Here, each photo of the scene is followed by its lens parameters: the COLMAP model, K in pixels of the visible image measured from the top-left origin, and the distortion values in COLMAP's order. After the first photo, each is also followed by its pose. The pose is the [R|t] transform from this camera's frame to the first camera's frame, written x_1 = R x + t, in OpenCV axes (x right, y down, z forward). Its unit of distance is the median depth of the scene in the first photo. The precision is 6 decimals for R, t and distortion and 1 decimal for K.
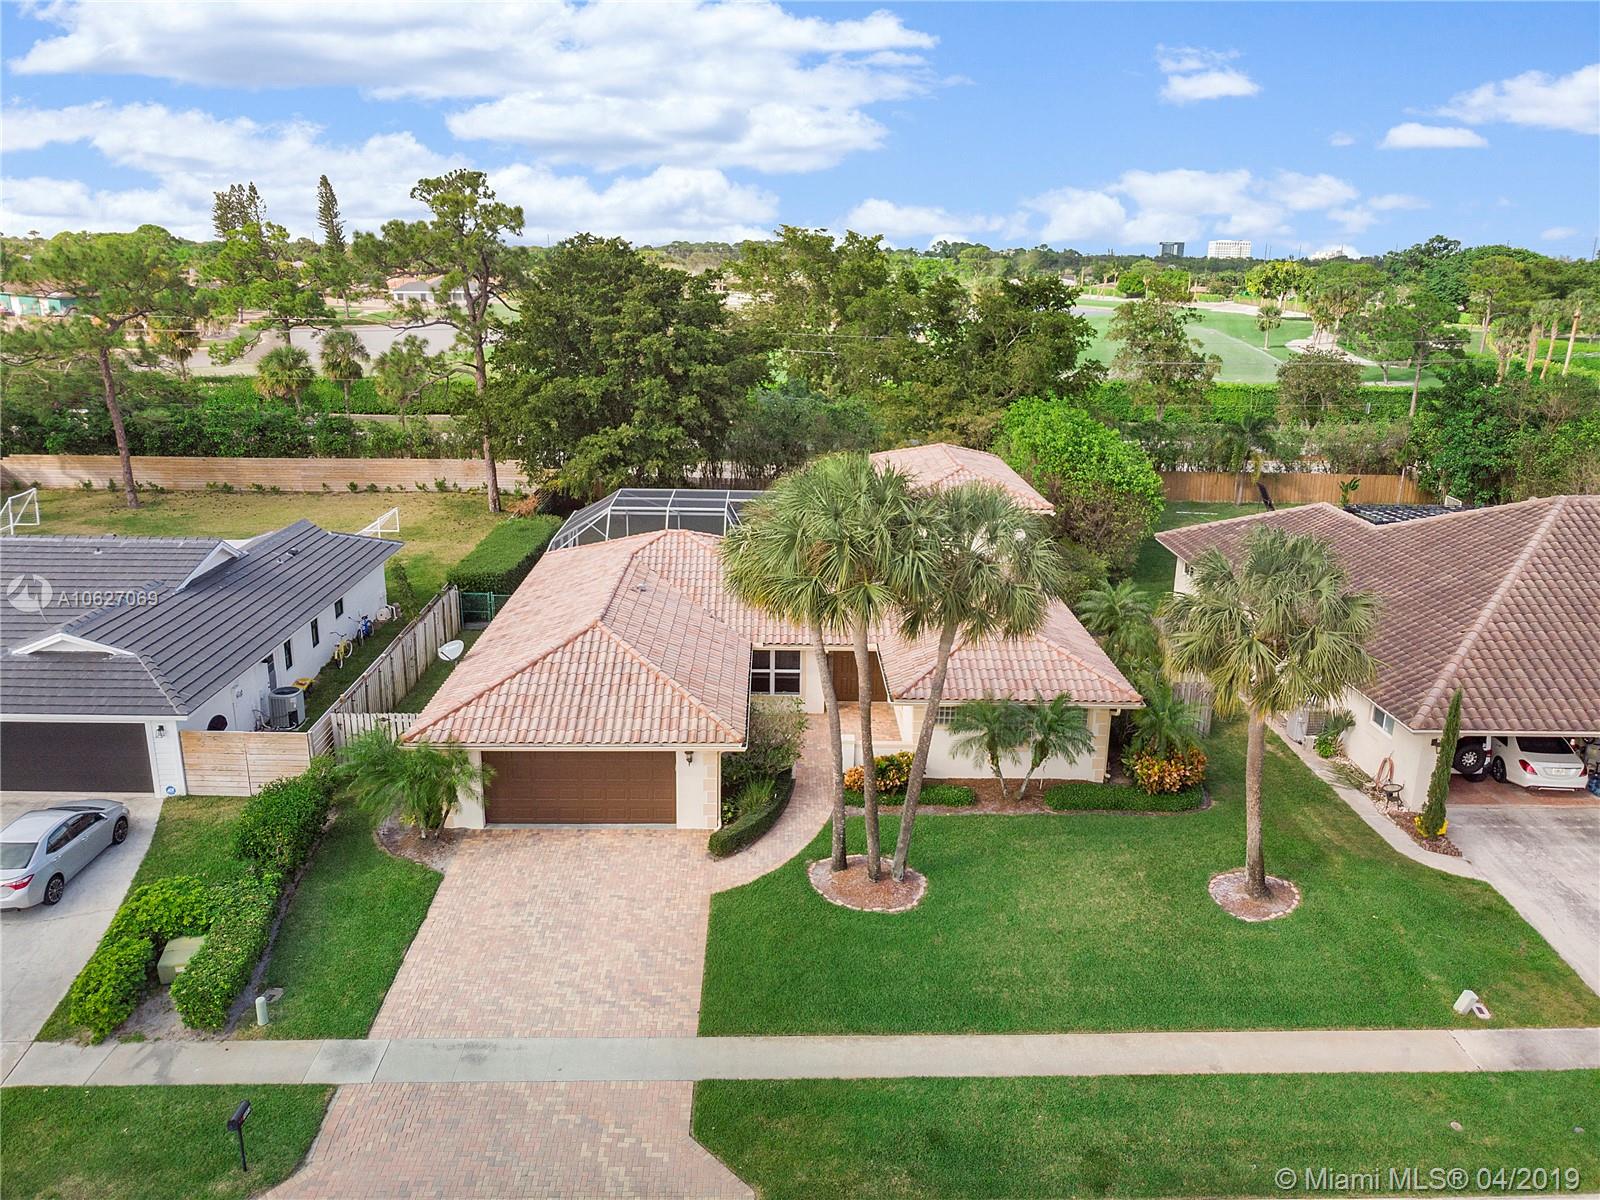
lens RADIAL K [[1242.1, 0, 800.0], [0, 1242.1, 600.0], [0, 0, 1]] dist [-0.056389, 0.094205]
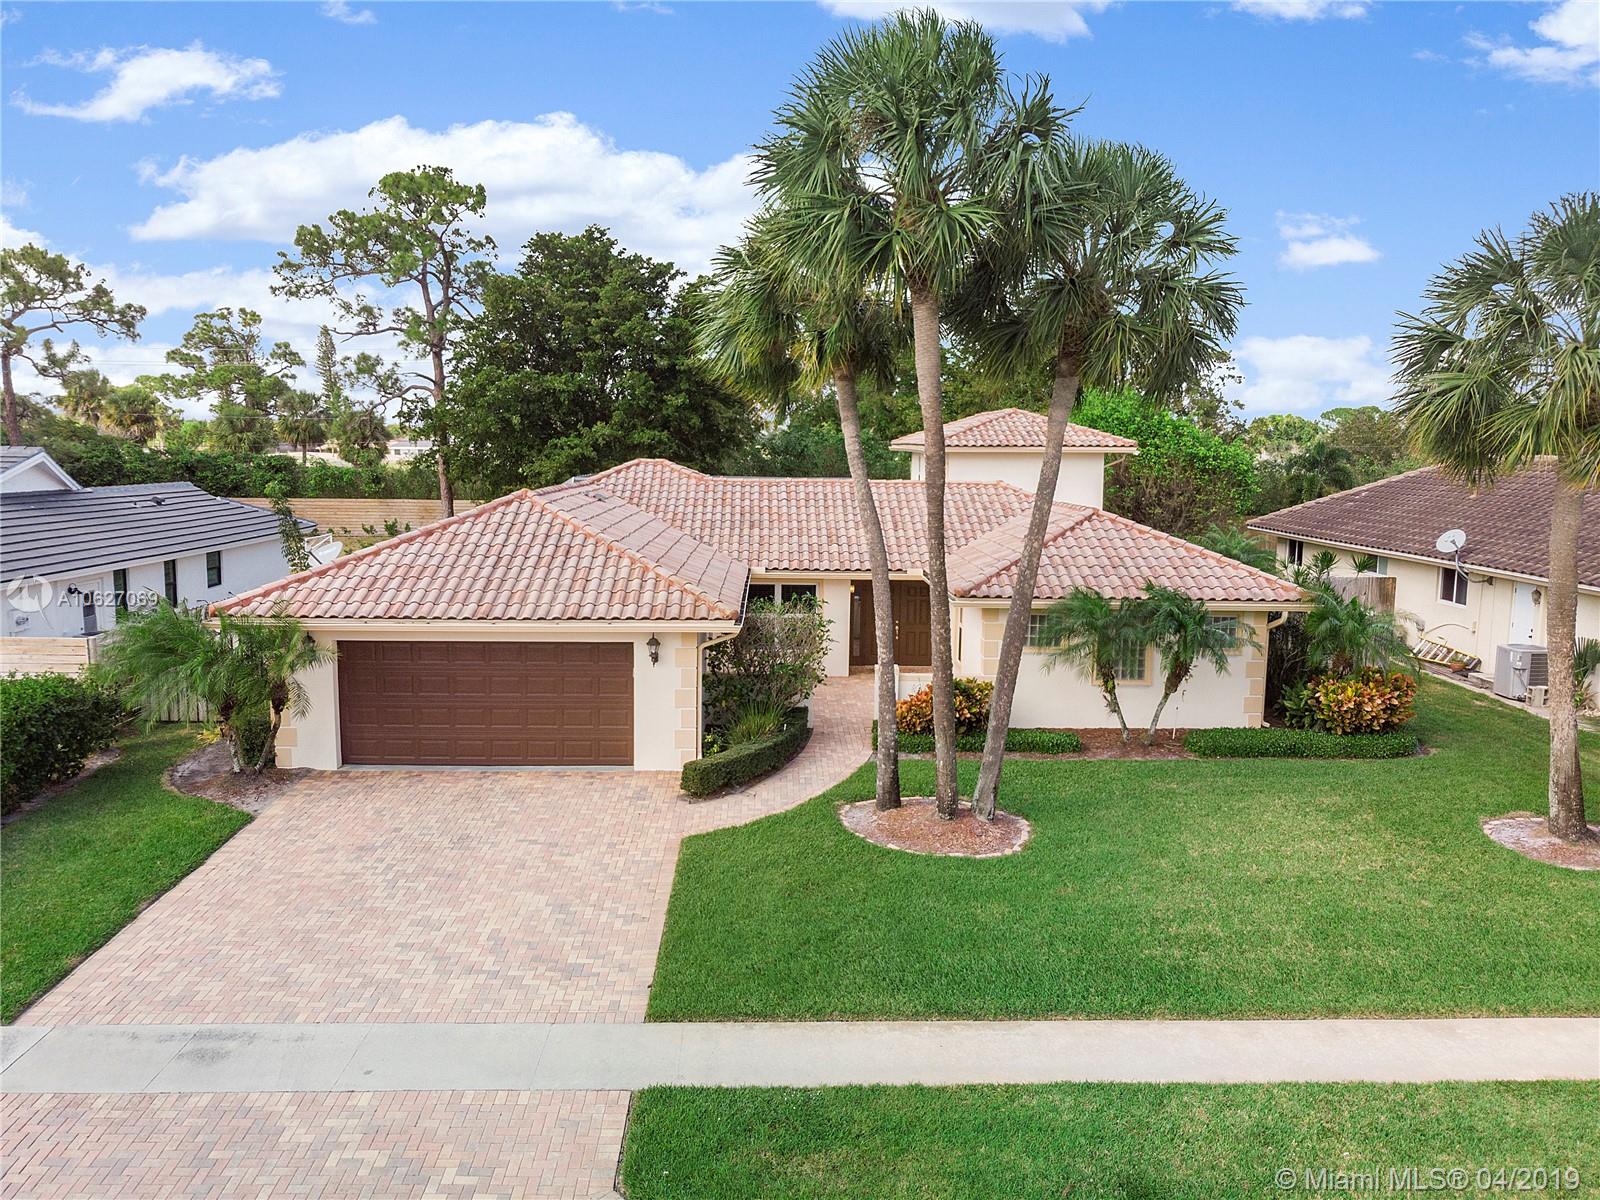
lens RADIAL K [[1242.1, 0, 800.0], [0, 1242.1, 600.0], [0, 0, 1]] dist [-0.056389, 0.094205]
pose [[0.999994, -0.003263, 0.001500, -0.014042], [0.003446, 0.989426, -0.144996, 0.207896], [-0.001011, 0.145000, 0.989431, 0.373082]]
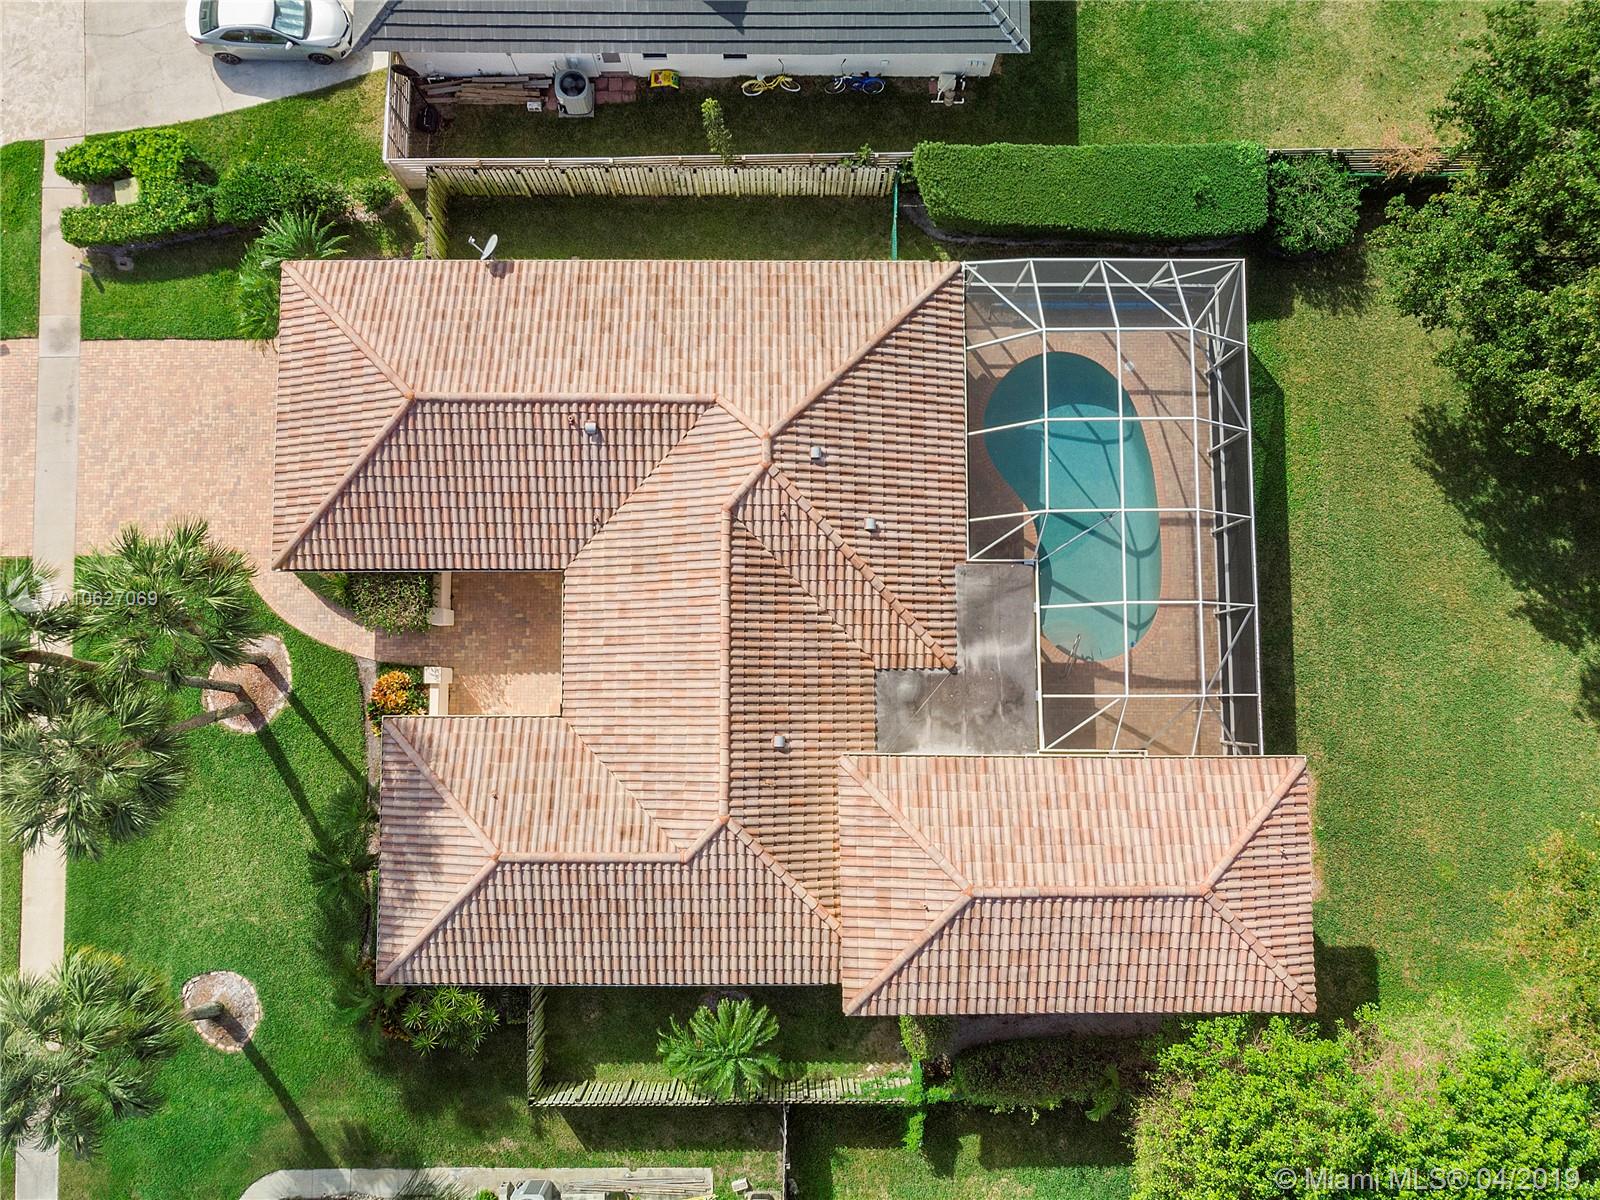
lens RADIAL K [[1242.1, 0, 800.0], [0, 1242.1, 600.0], [0, 0, 1]] dist [-0.056389, 0.094205]
pose [[-0.018536, 0.994549, -0.102610, 0.088710], [-0.269172, 0.093875, 0.958506, -1.078845], [0.962914, 0.045386, 0.265964, 1.196821]]
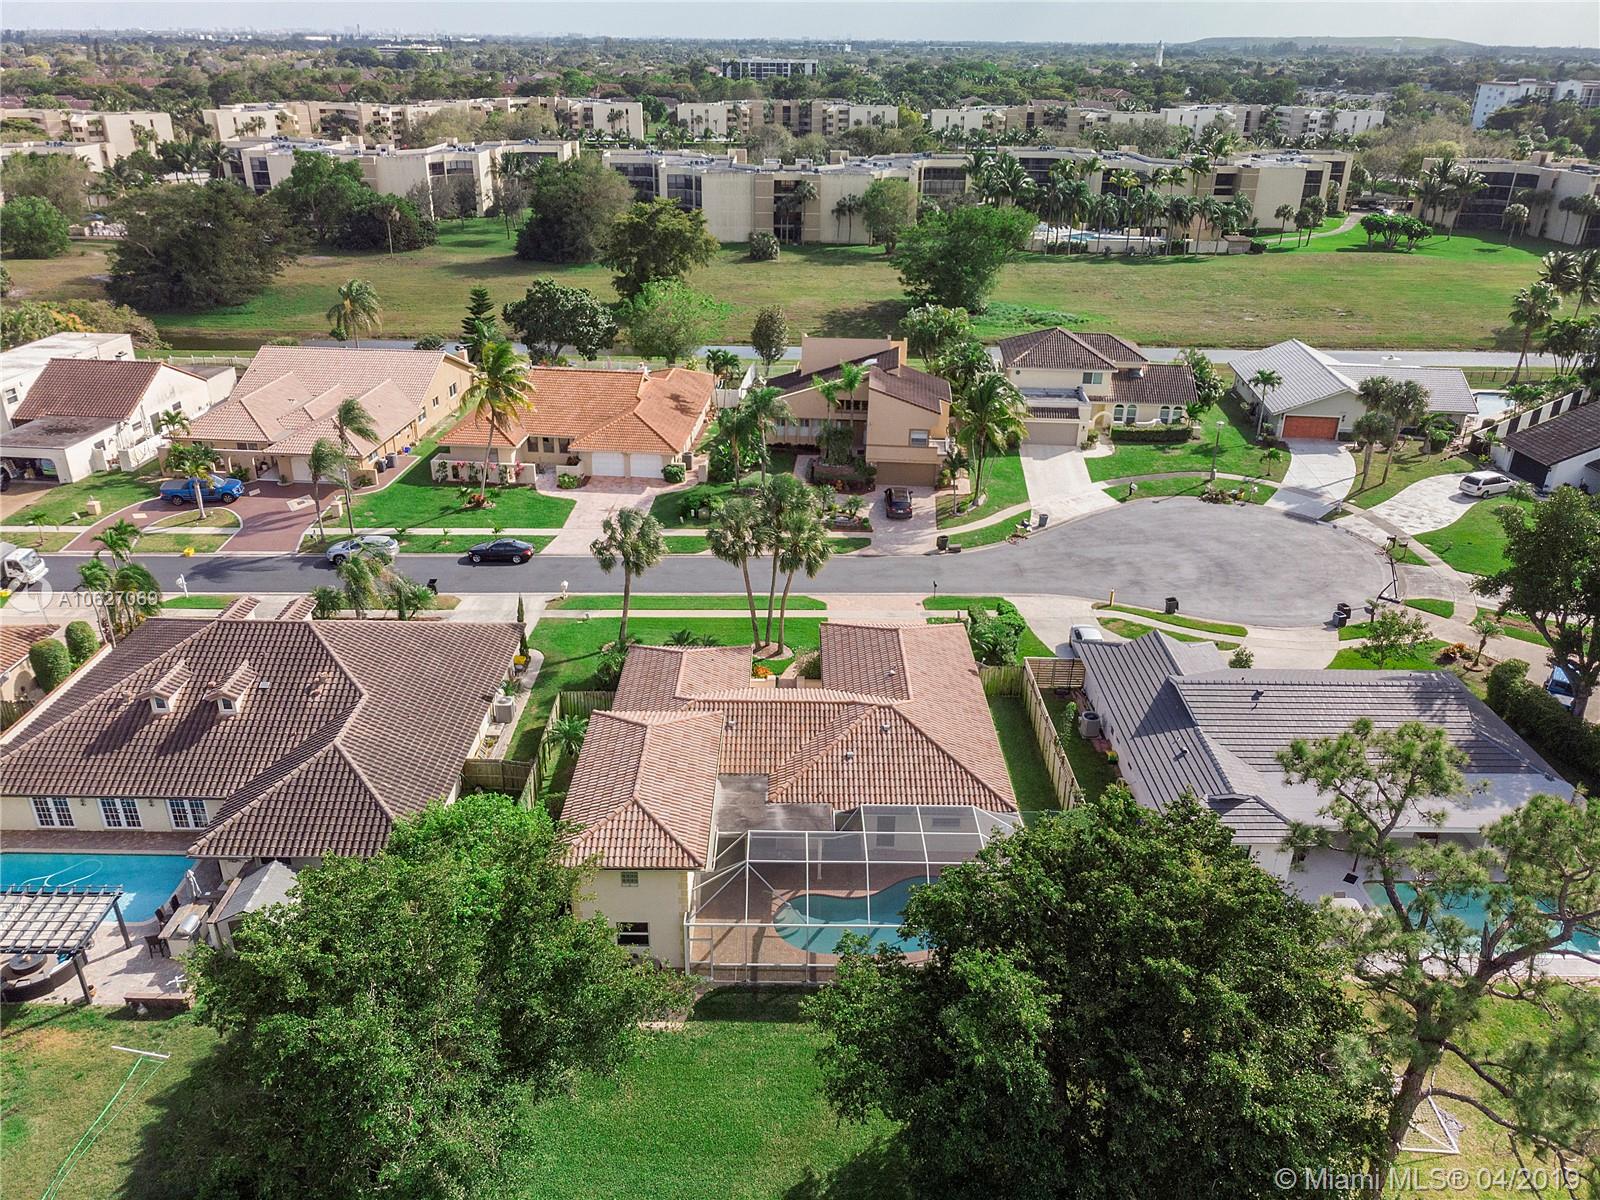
lens RADIAL K [[1242.1, 0, 800.0], [0, 1242.1, 600.0], [0, 0, 1]] dist [-0.056389, 0.094205]
pose [[-0.999635, -0.026932, 0.002232, -0.008055], [-0.019441, 0.774028, 0.632853, -1.475621], [-0.018772, 0.632579, -0.774269, 2.888244]]
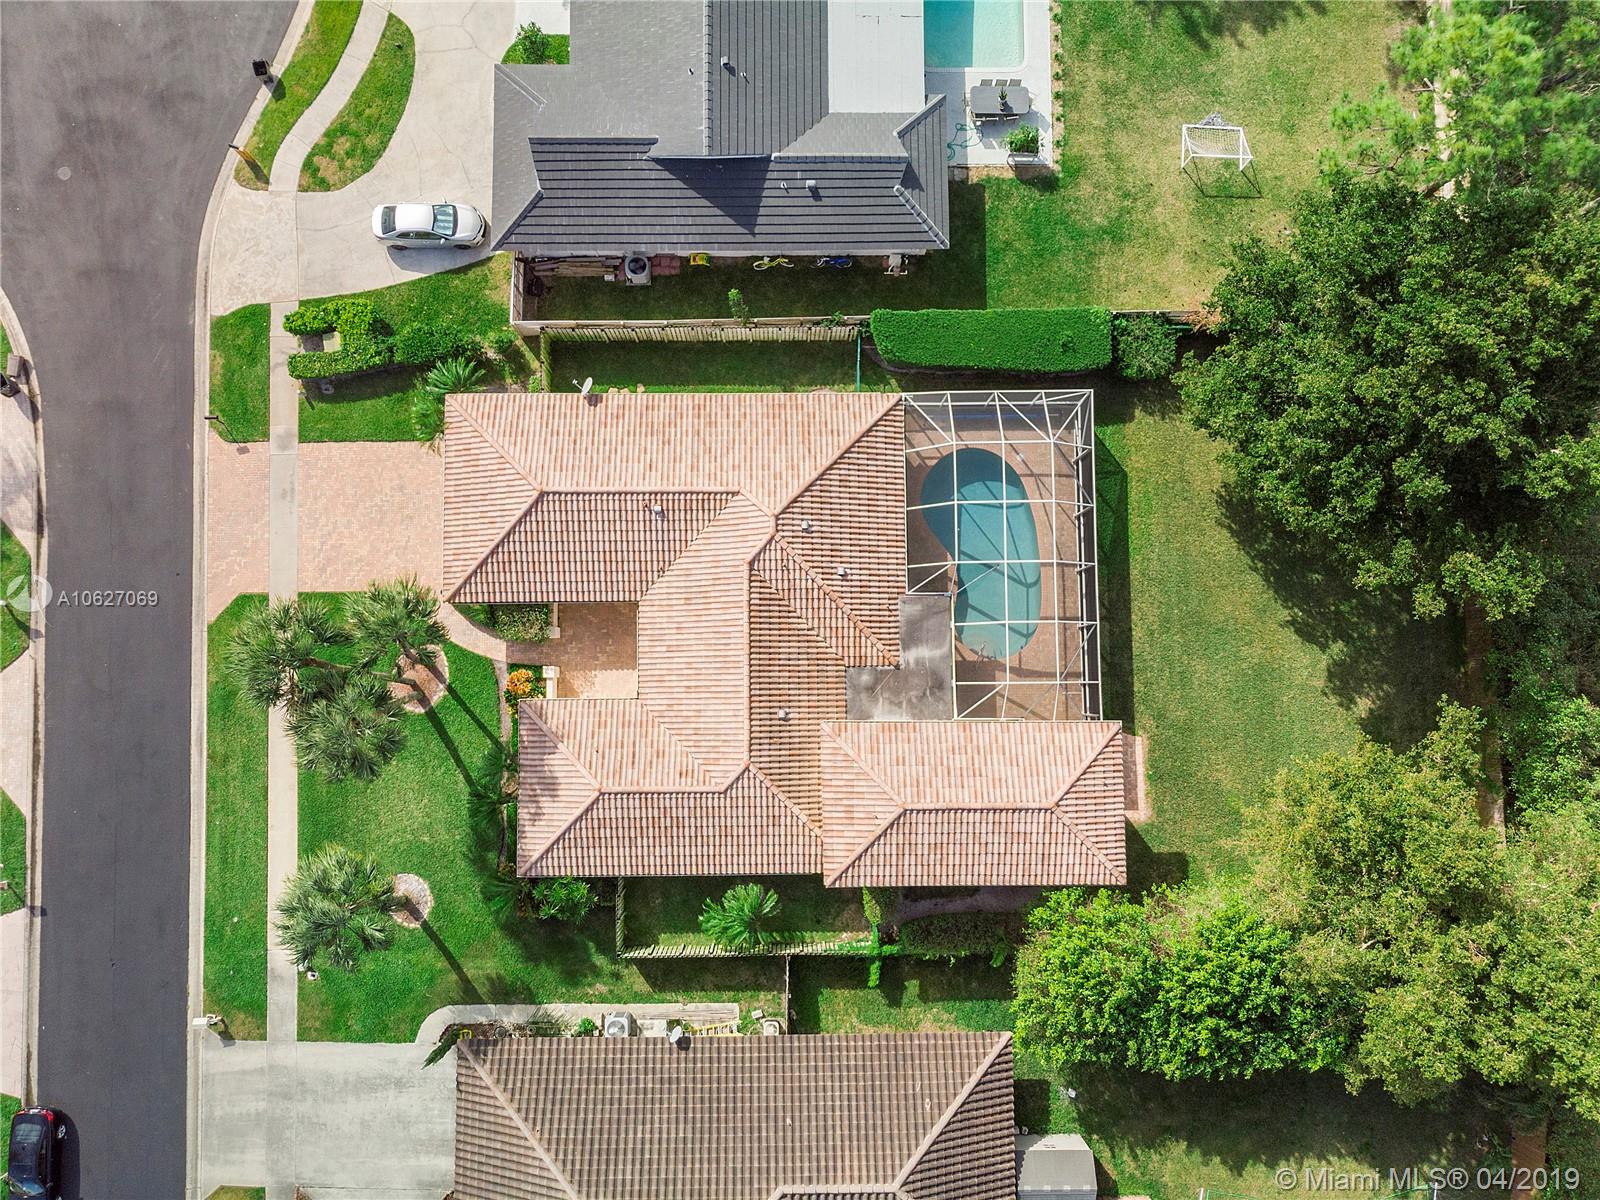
lens RADIAL K [[1242.1, 0, 800.0], [0, 1242.1, 600.0], [0, 0, 1]] dist [-0.056389, 0.094205]
pose [[-0.012640, 0.995028, -0.098792, 0.112237], [-0.271089, 0.091689, 0.958177, -1.625467], [0.962471, 0.038892, 0.268583, 1.046729]]
